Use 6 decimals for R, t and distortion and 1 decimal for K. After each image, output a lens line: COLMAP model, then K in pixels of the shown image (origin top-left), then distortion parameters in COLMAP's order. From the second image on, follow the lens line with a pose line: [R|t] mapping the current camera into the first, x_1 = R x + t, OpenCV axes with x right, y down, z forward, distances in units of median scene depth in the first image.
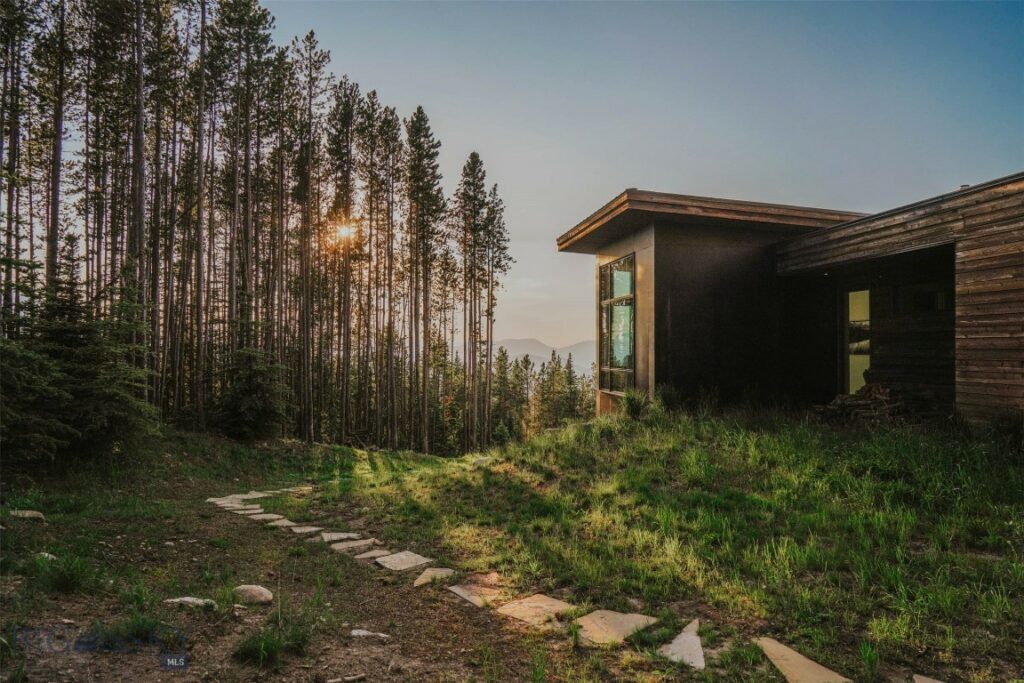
lens RADIAL K [[684.6, 0, 512.0], [0, 684.6, 345.1], [0, 0, 1]] dist [-0.026813, 0.022736]
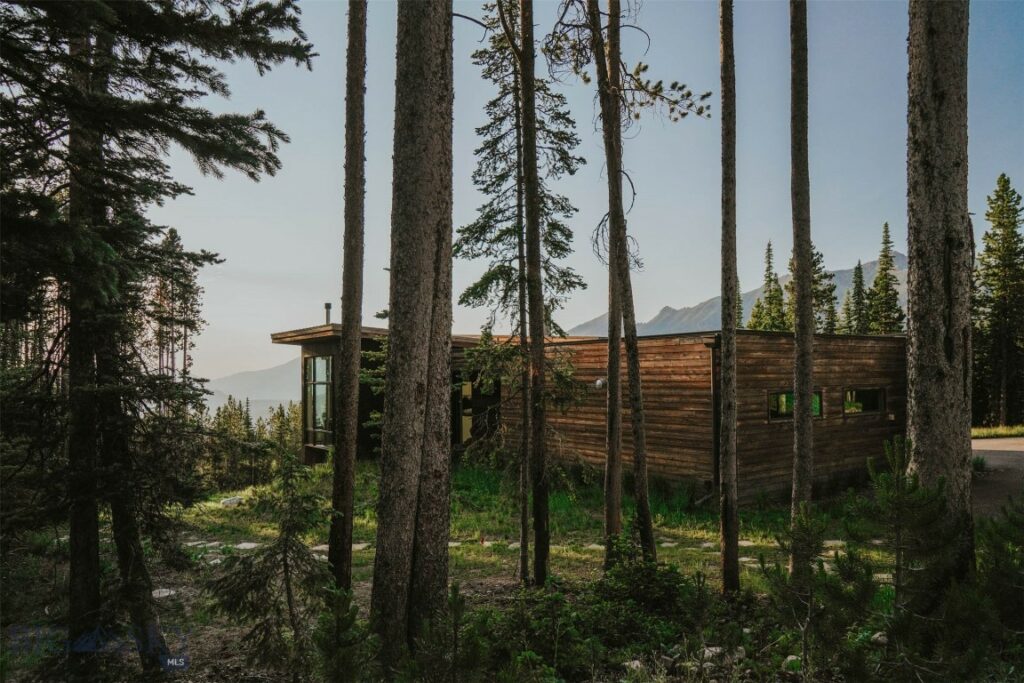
lens RADIAL K [[684.6, 0, 512.0], [0, 684.6, 345.1], [0, 0, 1]] dist [-0.026813, 0.022736]
pose [[0.887069, 0.009624, 0.461537, -0.229851], [0.011011, 0.999057, -0.041995, -0.117359], [-0.461506, 0.042335, 0.886127, -0.724416]]
